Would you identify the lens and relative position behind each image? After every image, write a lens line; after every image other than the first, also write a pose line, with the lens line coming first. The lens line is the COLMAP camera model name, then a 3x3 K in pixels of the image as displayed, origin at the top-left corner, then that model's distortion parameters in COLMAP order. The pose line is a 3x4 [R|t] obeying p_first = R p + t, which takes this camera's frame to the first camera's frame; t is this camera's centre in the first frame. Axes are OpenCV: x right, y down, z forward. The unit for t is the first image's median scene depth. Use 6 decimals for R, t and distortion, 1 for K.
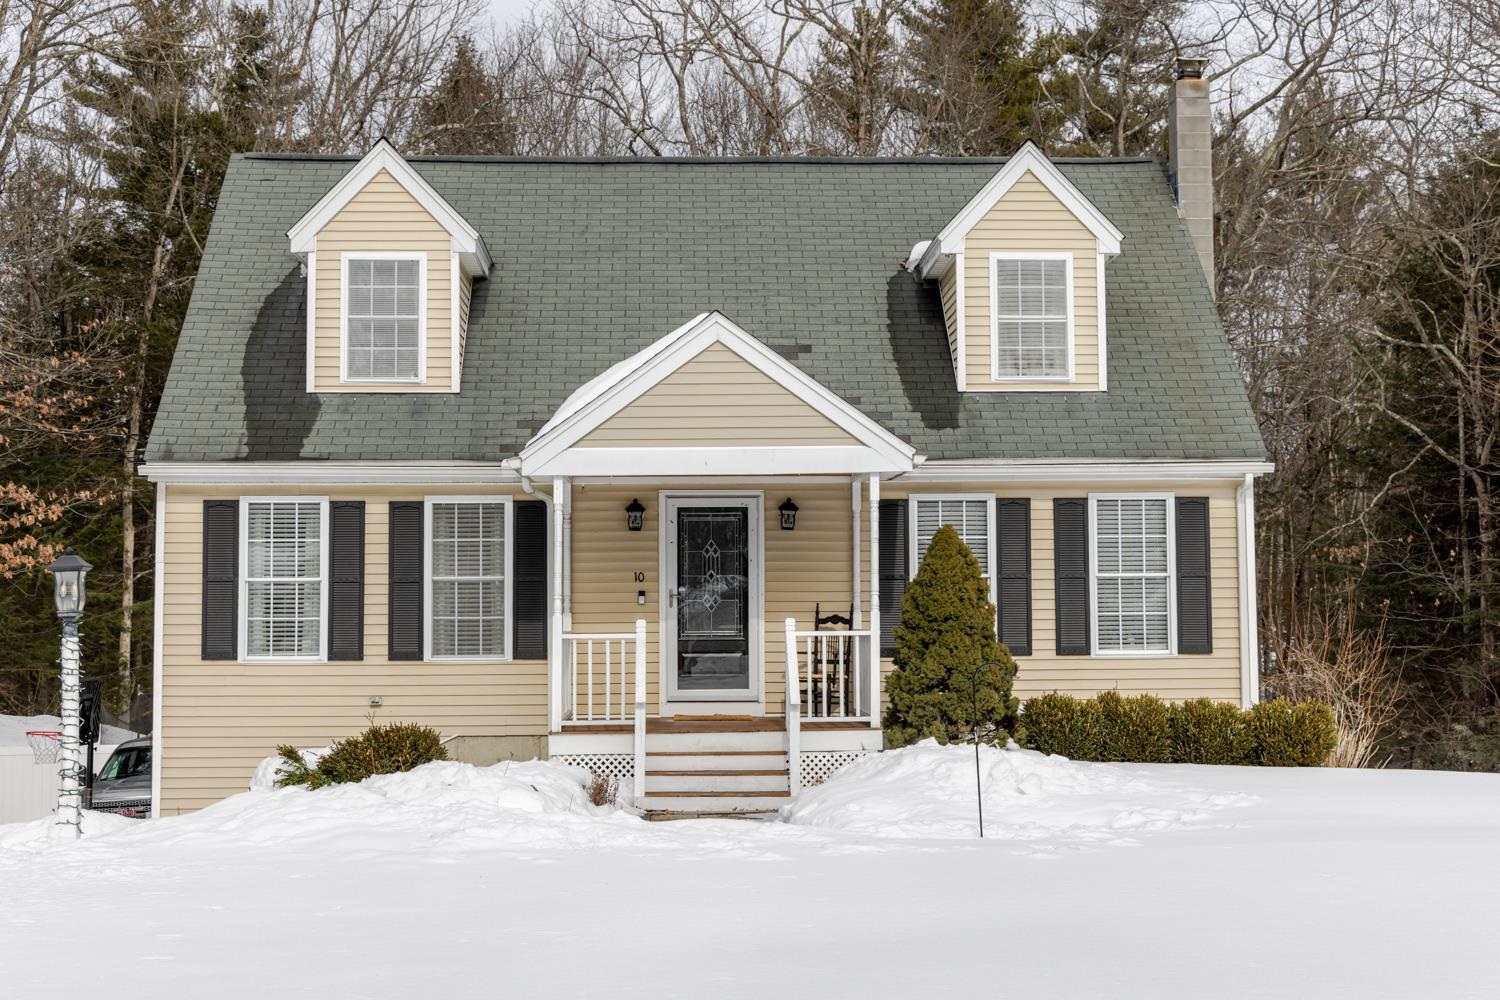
lens RADIAL K [[2060.0, 0, 752.7], [0, 2060.0, 488.5], [0, 0, 1]] dist [0.025987, 0.000000]
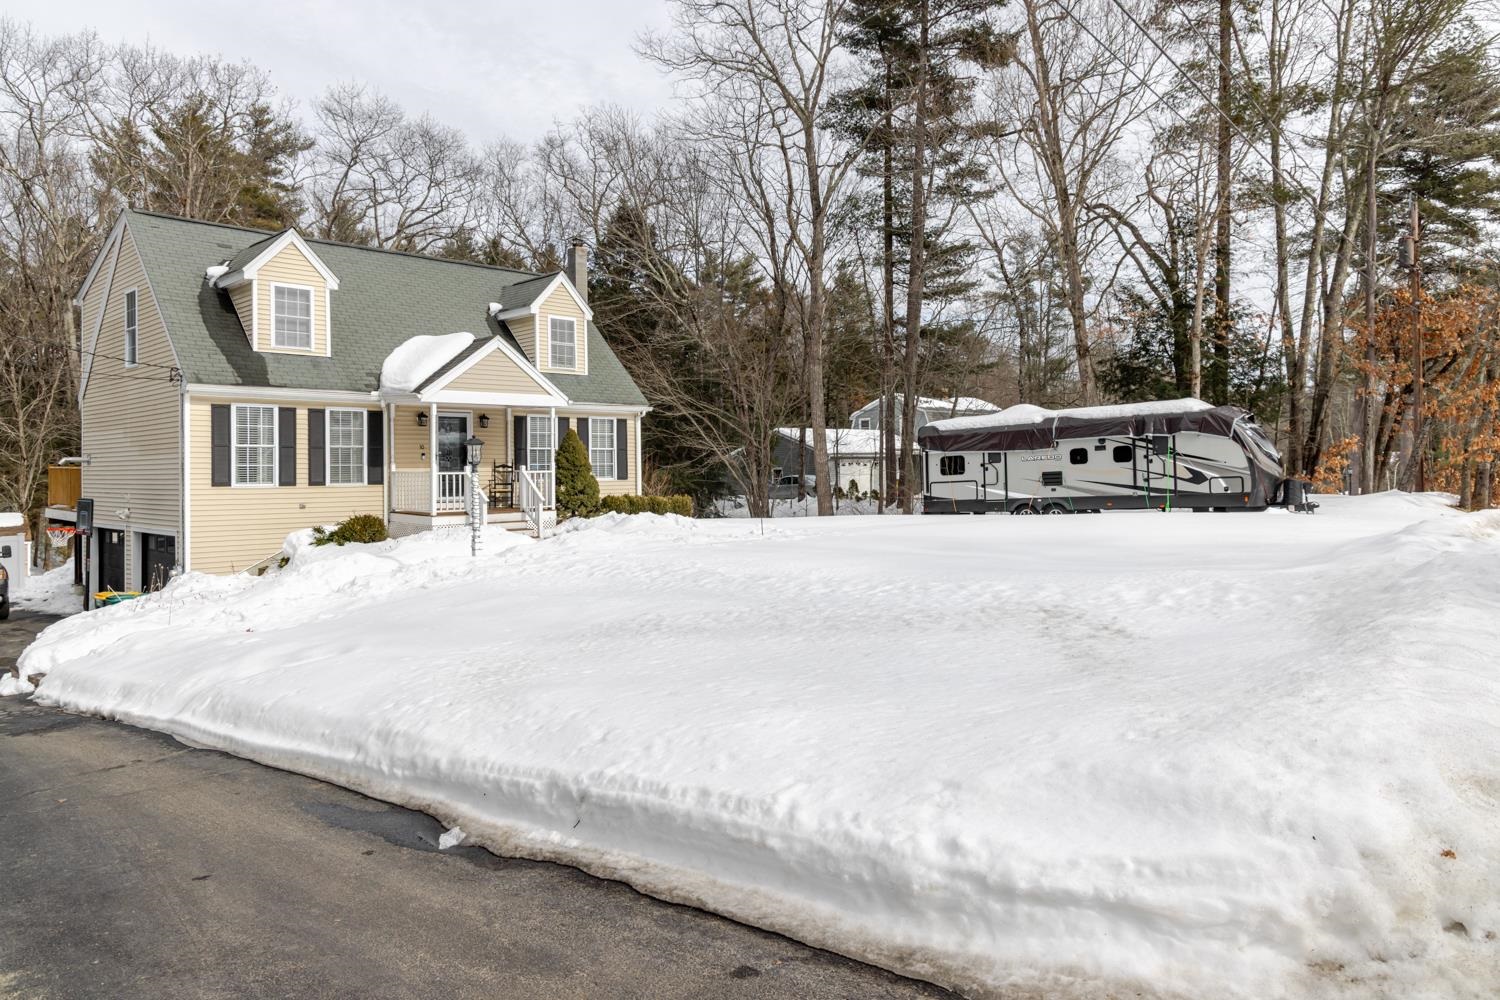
lens RADIAL K [[990.8, 0, 765.7], [0, 990.8, 465.0], [0, 0, 1]] dist [-0.002008, 0.002628]
pose [[0.732462, 0.002327, 0.680804, -0.514379], [-0.041594, 0.998279, 0.041337, 0.002733], [-0.679537, -0.058595, 0.731298, -0.033002]]
